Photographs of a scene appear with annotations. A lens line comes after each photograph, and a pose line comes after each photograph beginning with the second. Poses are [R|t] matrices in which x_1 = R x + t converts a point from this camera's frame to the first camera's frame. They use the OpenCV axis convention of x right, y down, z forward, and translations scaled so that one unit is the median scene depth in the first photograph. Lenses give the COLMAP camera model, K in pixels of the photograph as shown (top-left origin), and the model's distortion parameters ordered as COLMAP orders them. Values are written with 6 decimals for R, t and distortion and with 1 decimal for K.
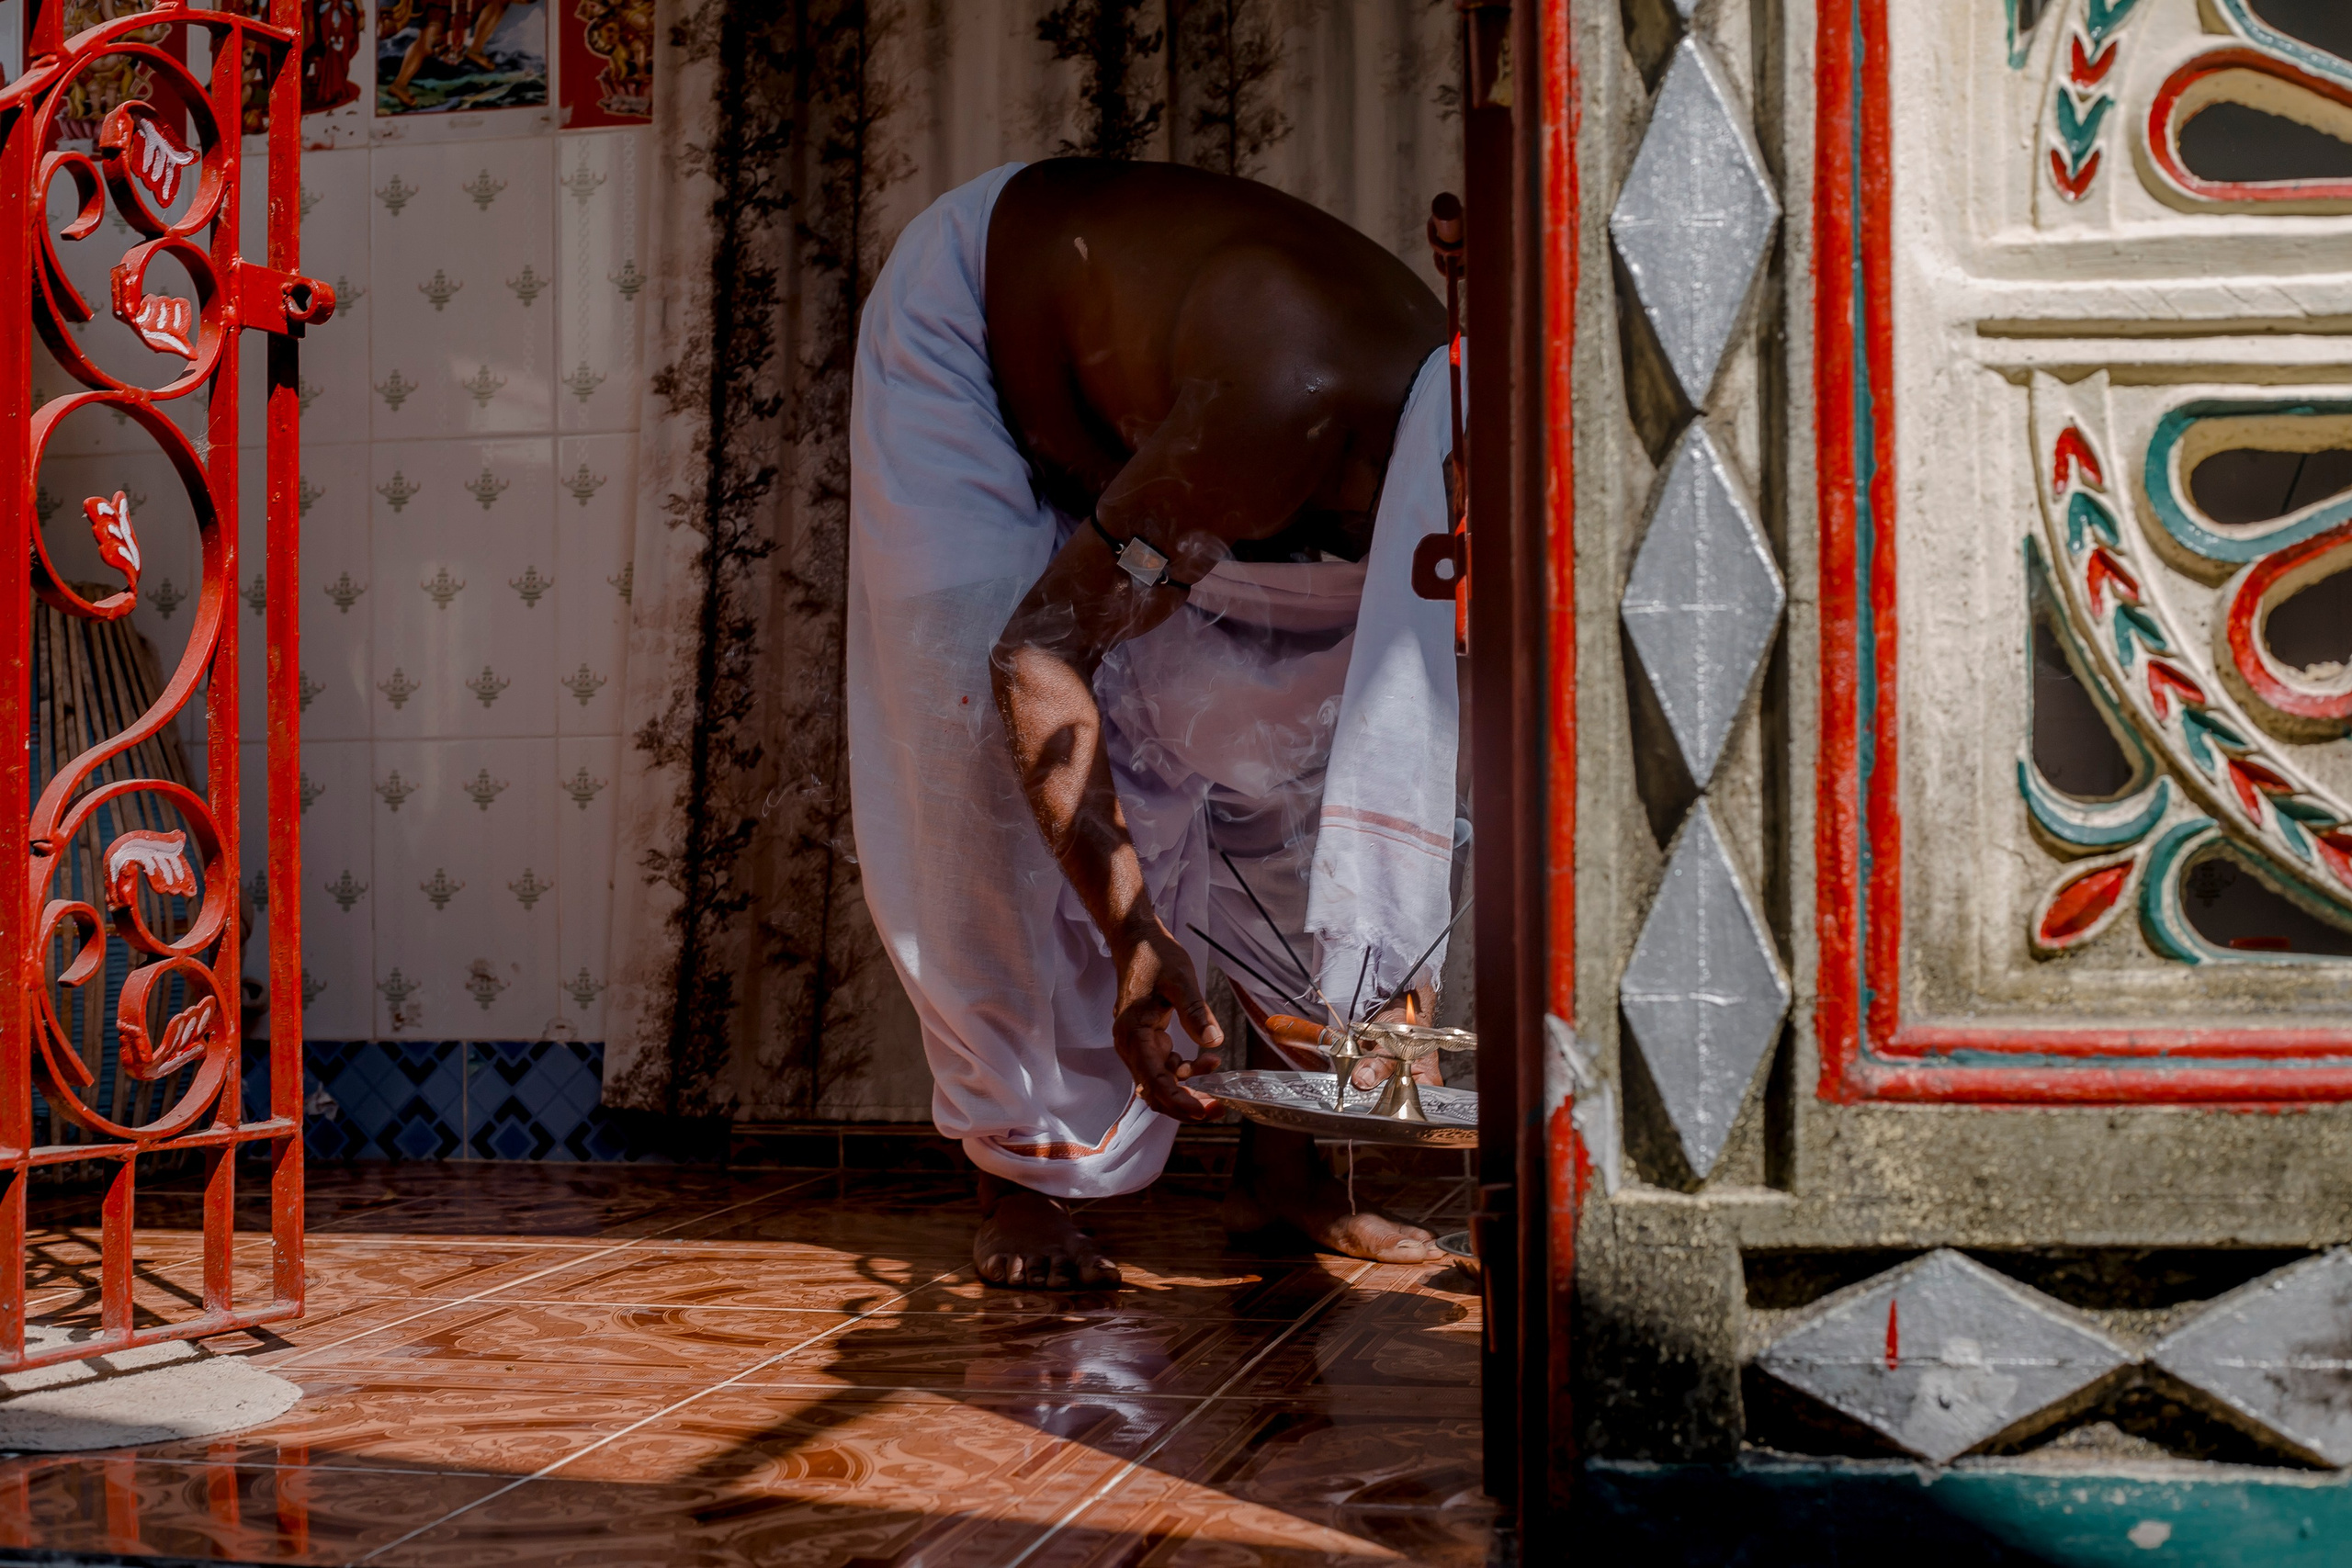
lens RADIAL K [[3438.8, 0, 1138.3], [0, 3438.8, 814.0], [0, 0, 1]] dist [-0.096659, -0.092537]
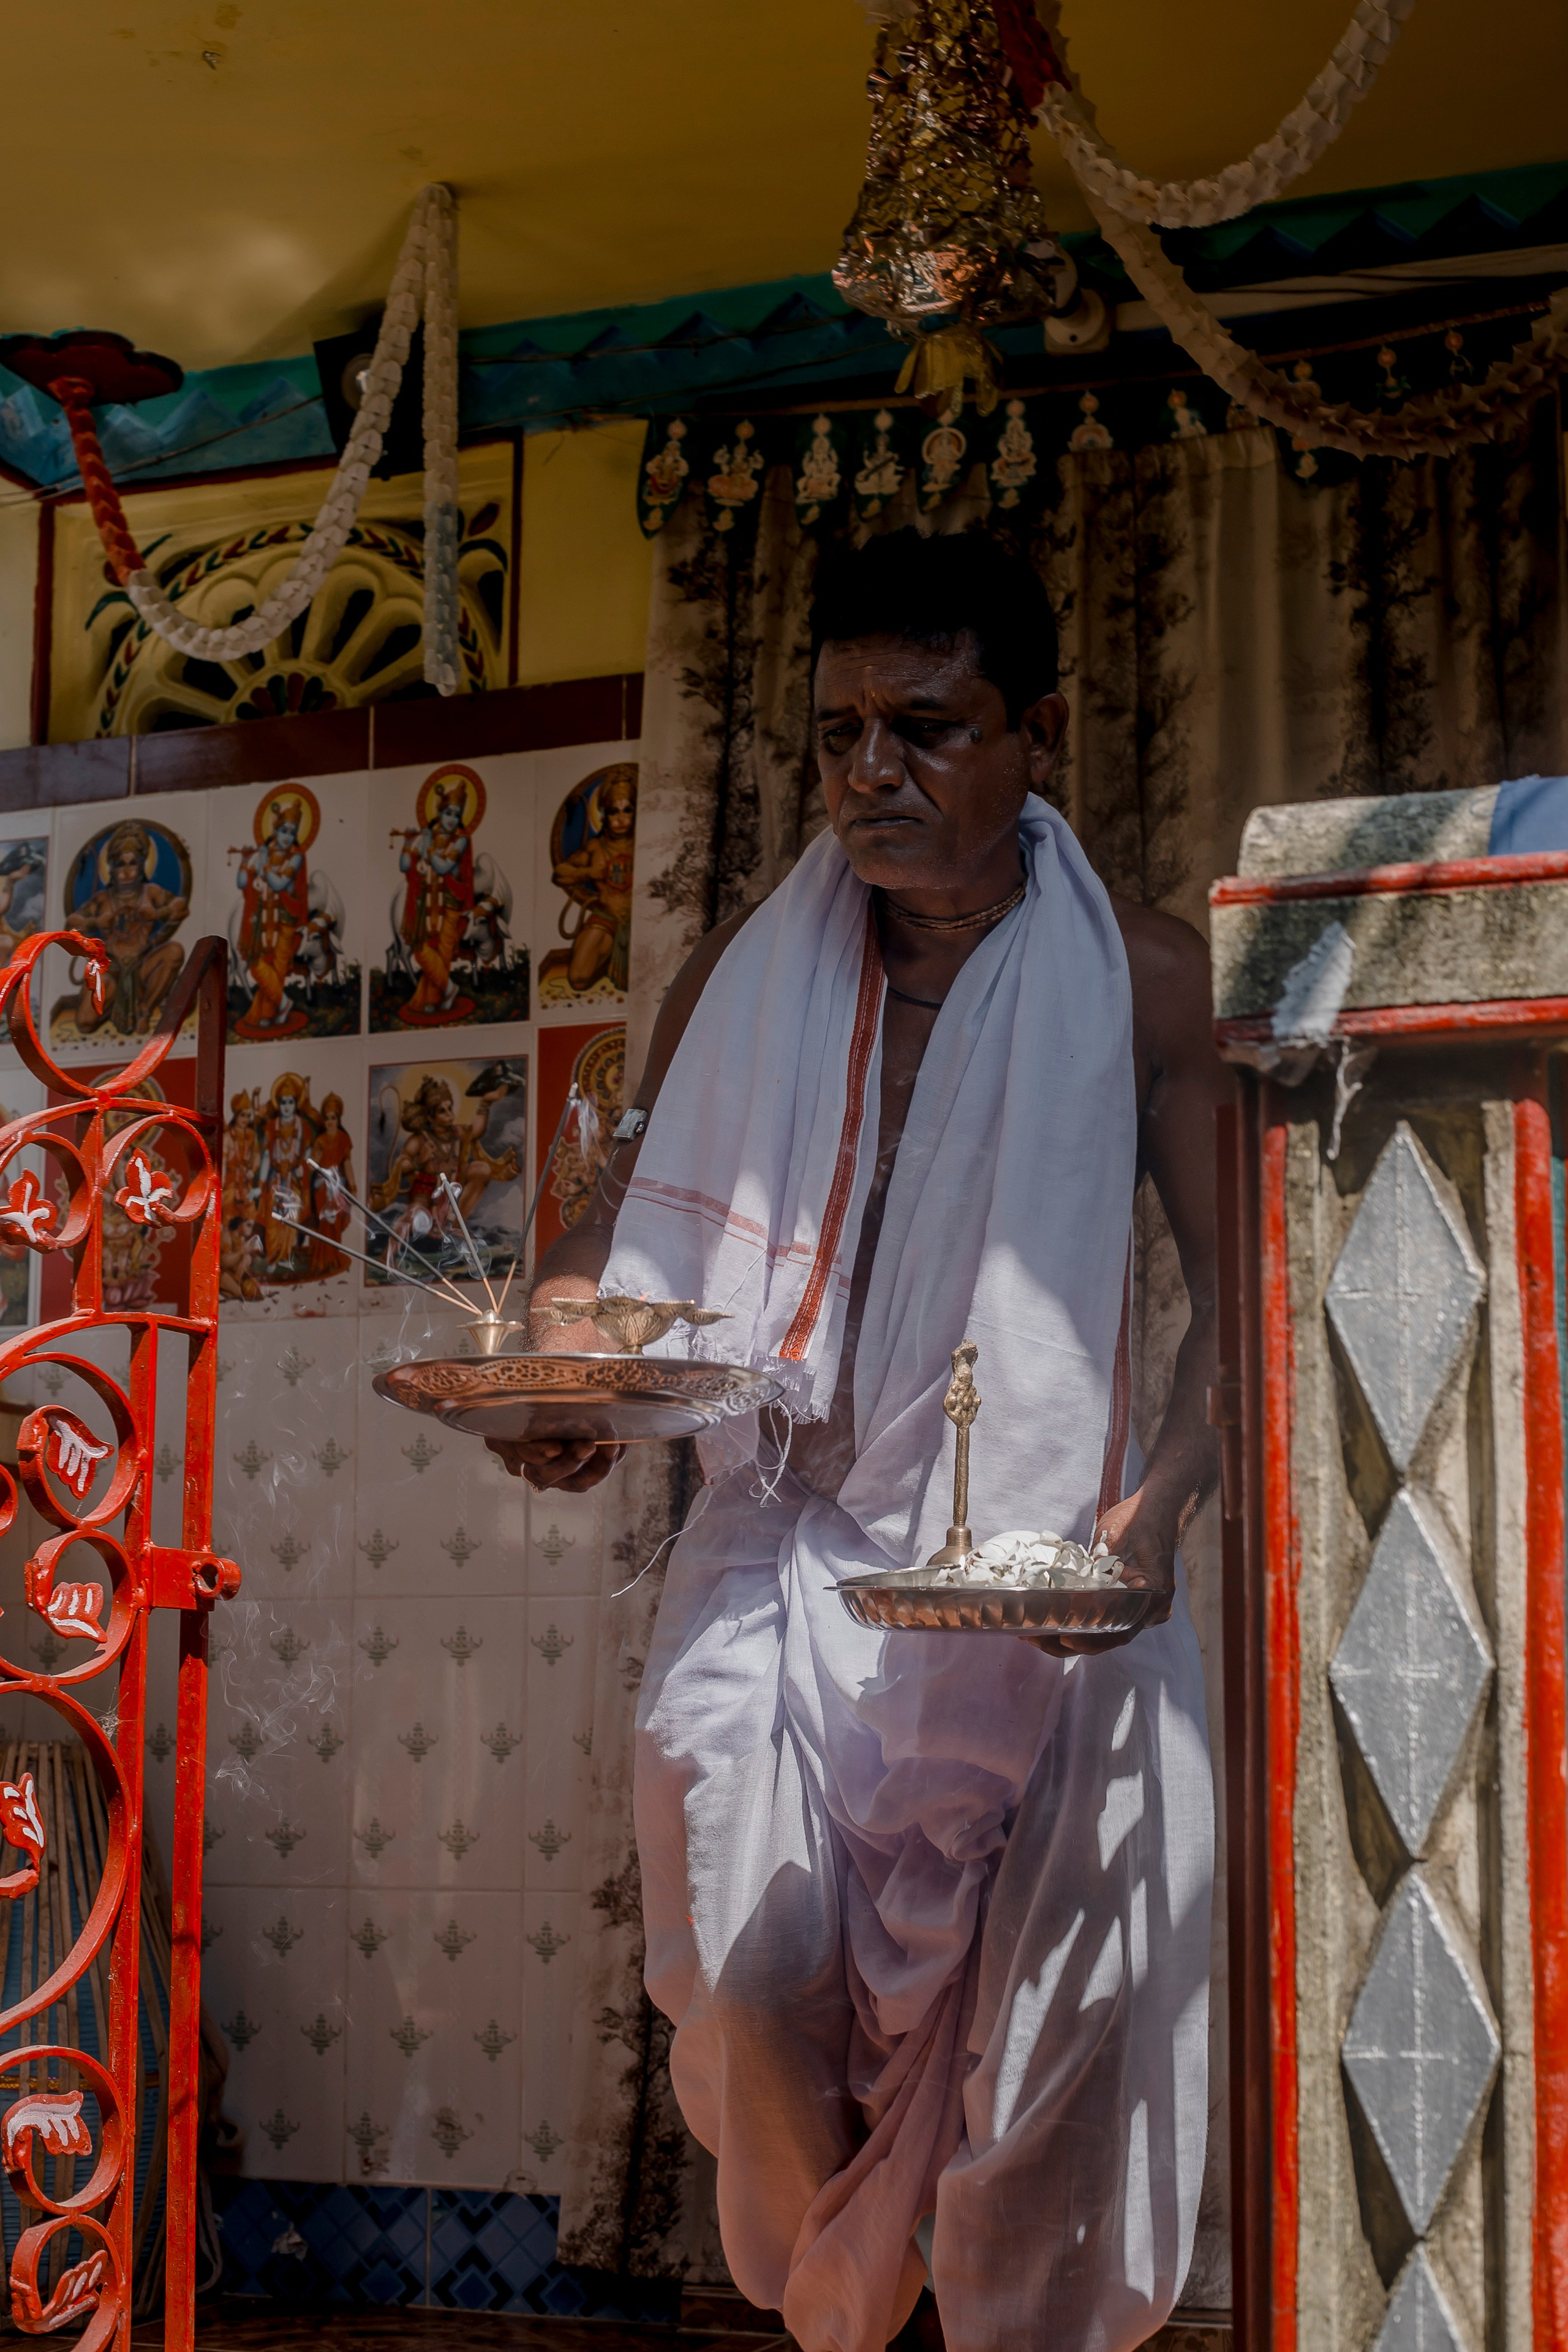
lens RADIAL K [[3439.1, 0, 775.7], [0, 3439.1, 1216.2], [0, 0, 1]] dist [-0.096659, -0.092537]
pose [[0.989705, -0.011302, -0.142678, 0.120739], [-0.010765, 0.988175, -0.152953, -0.147833], [0.142720, 0.152915, 0.977879, -0.051401]]
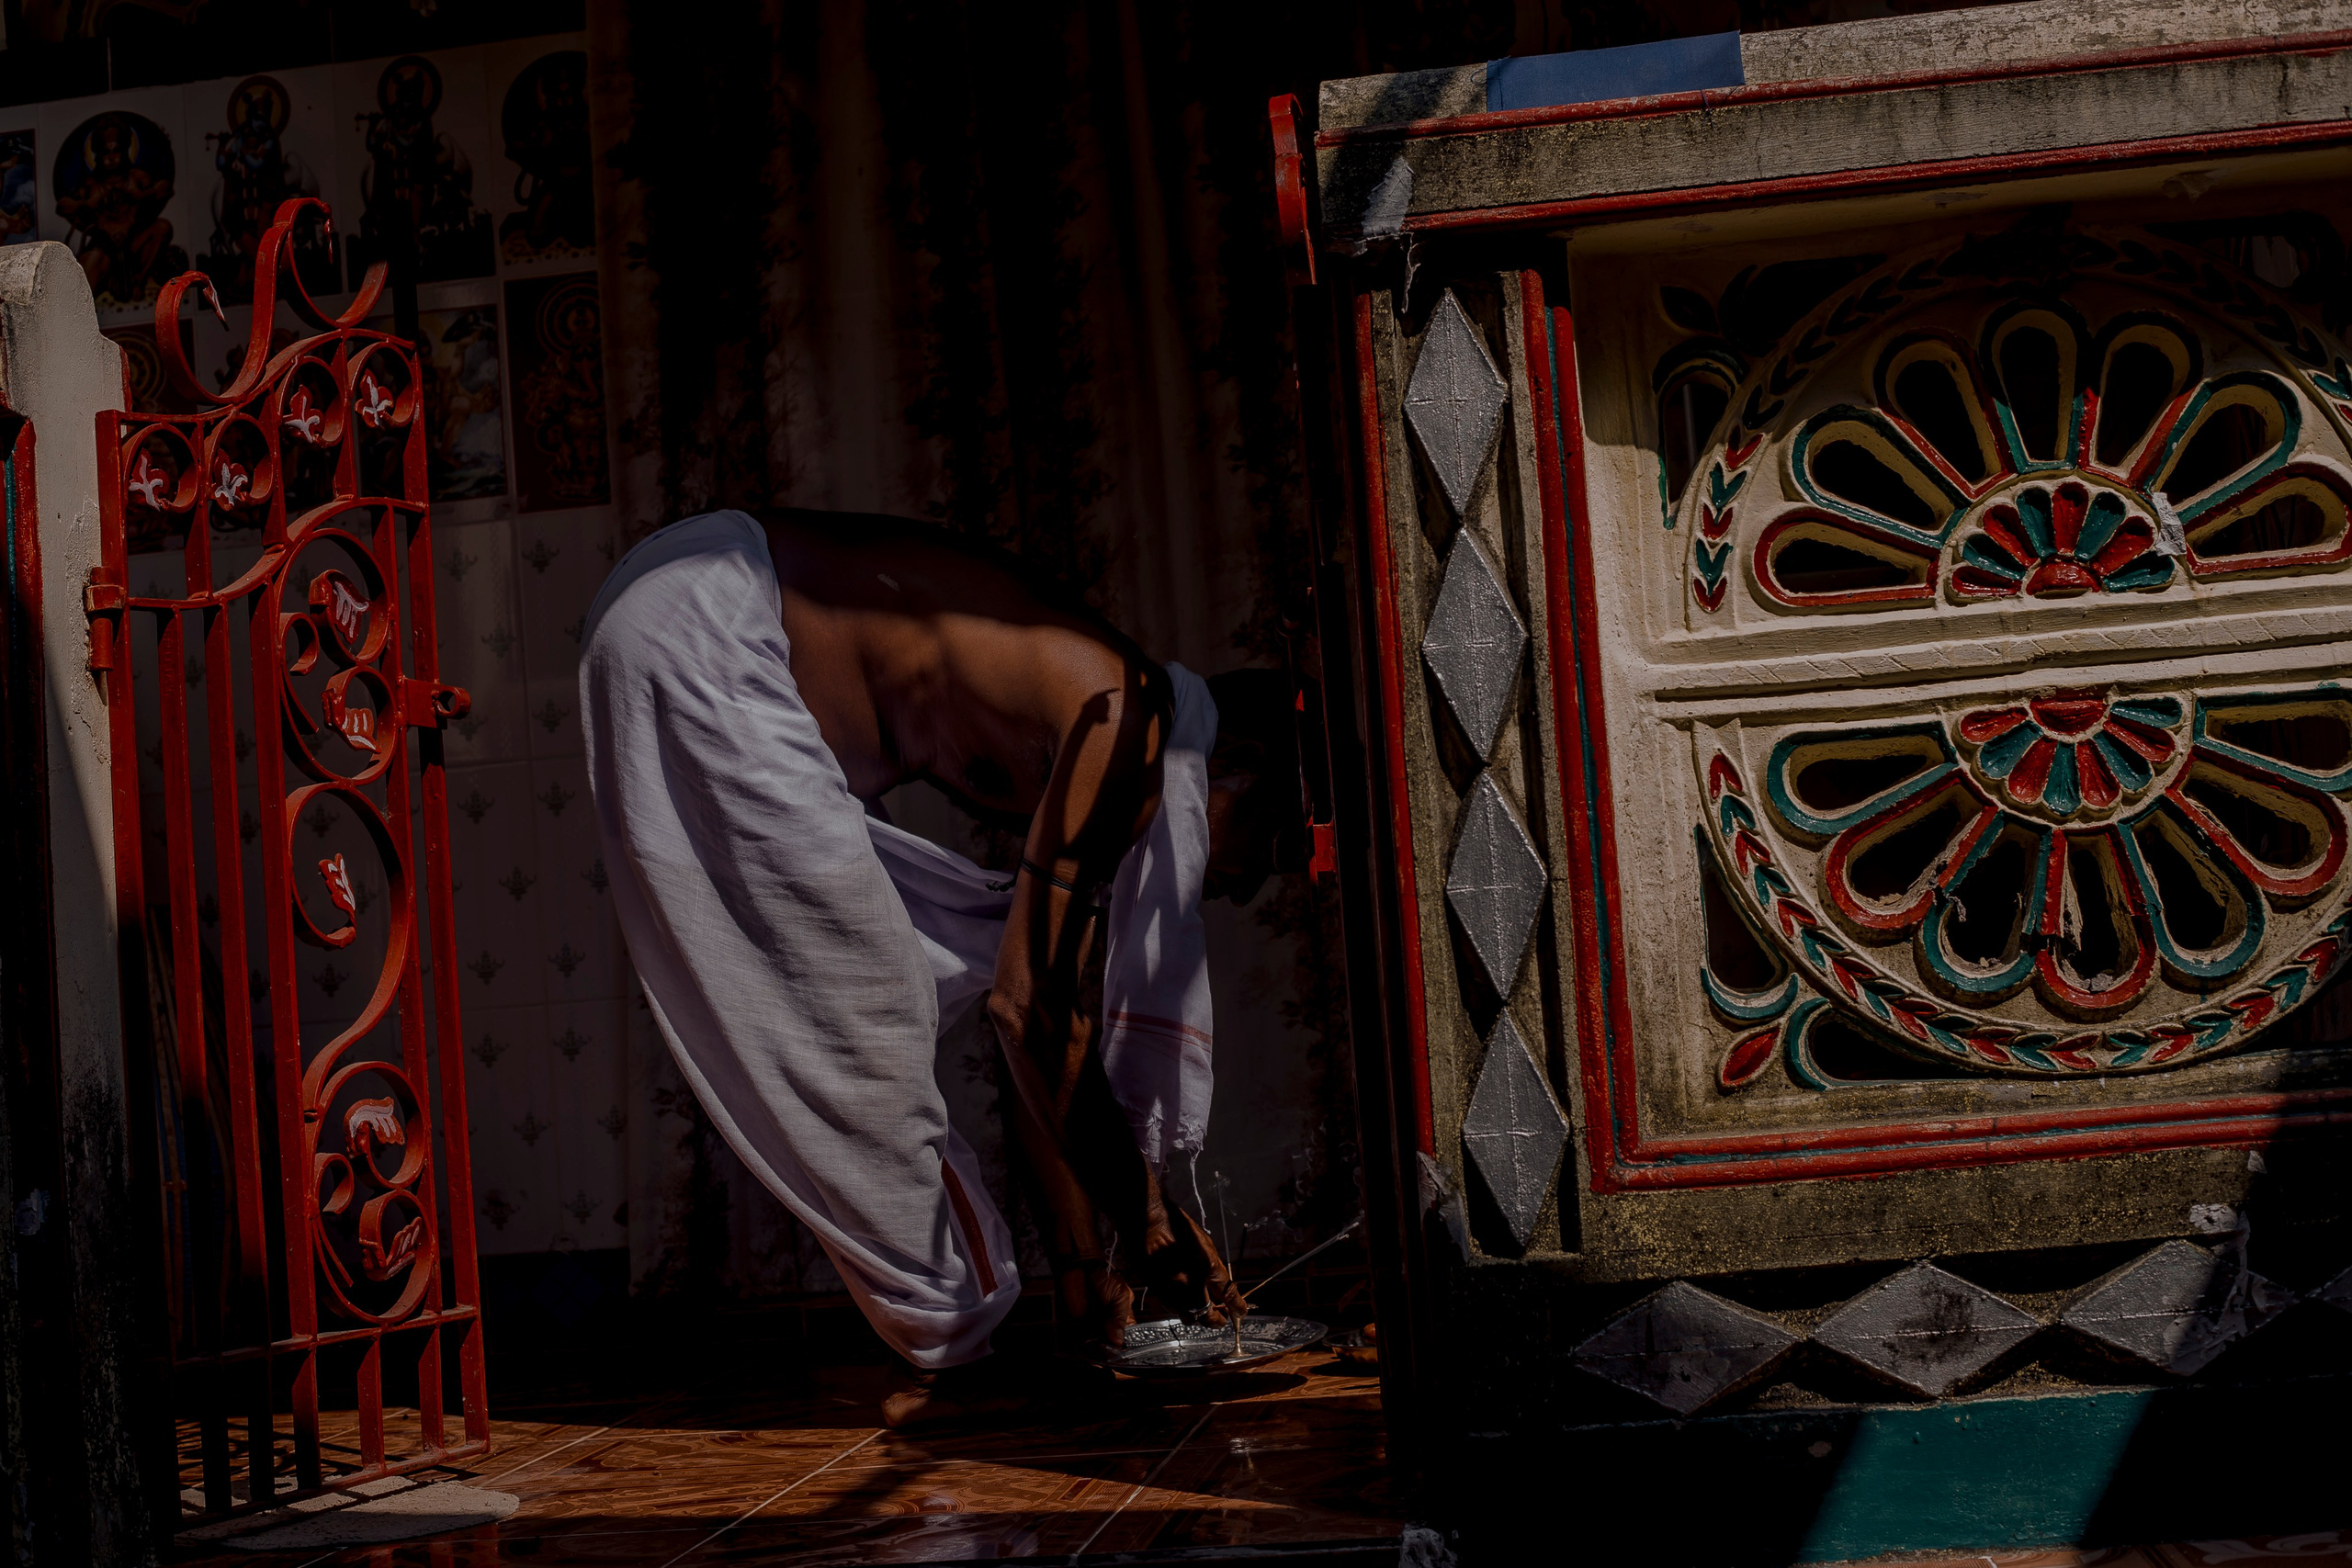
lens RADIAL K [[3471.4, 0, 1111.4], [0, 3471.4, 828.6], [0, 0, 1]] dist [-0.083519, -0.094605]
pose [[0.994989, -0.063442, 0.077272, -0.133314], [0.067547, 0.996375, -0.051715, -0.016095], [-0.073711, 0.056676, 0.995668, -0.577922]]
